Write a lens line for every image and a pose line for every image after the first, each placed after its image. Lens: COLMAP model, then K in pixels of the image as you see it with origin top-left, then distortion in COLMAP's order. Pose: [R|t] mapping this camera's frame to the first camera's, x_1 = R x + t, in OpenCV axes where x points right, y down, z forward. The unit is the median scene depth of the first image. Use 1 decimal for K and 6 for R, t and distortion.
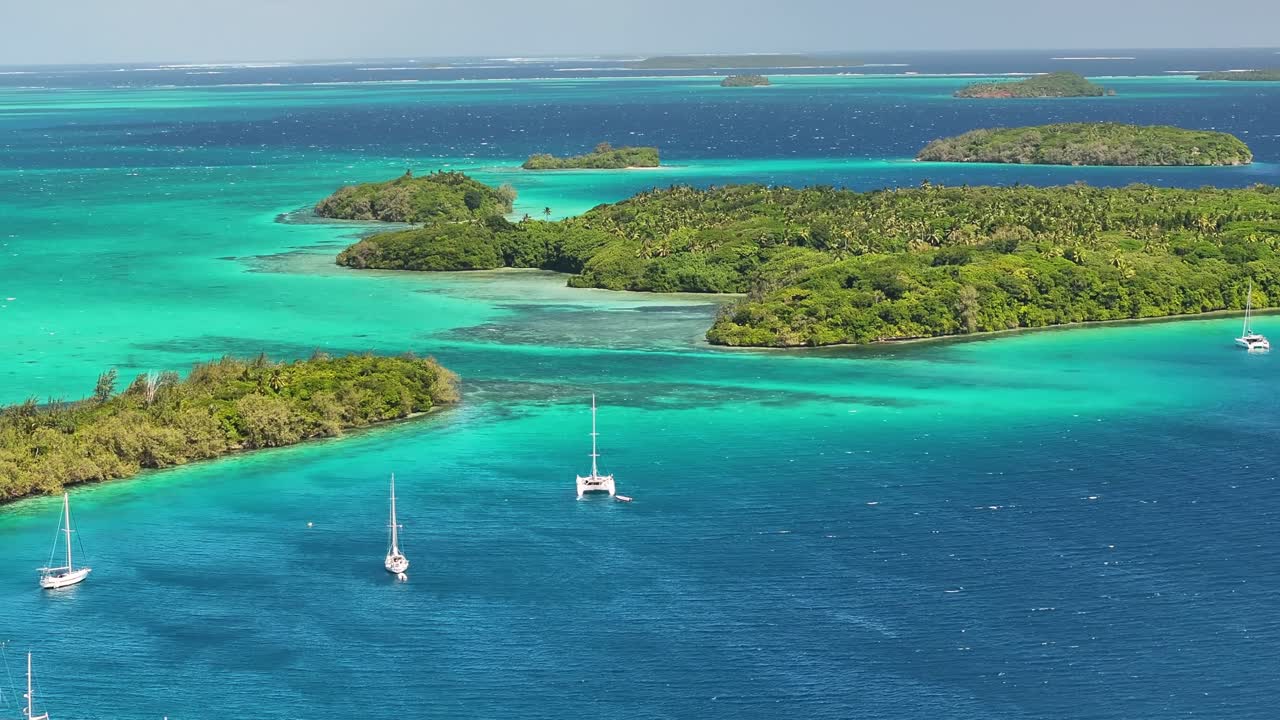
lens RADIAL K [[2934.3, 0, 640.0], [0, 2934.3, 360.0], [0, 0, 1]] dist [-0.199521, 0.543125]
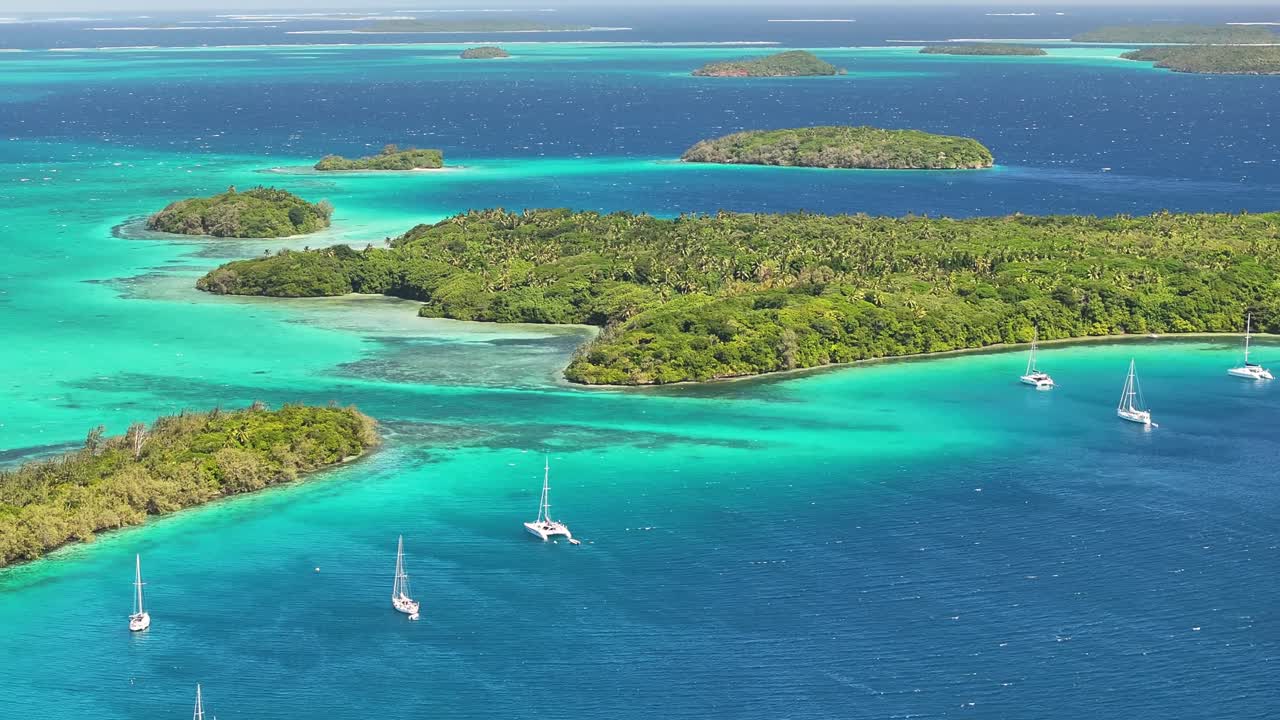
lens RADIAL K [[2934.3, 0, 640.0], [0, 2934.3, 360.0], [0, 0, 1]] dist [-0.199521, 0.543125]
pose [[0.995091, -0.003682, 0.098893, -0.059422], [0.001844, 0.999824, 0.018672, -0.033501], [-0.098945, -0.018398, 0.994923, -0.149250]]
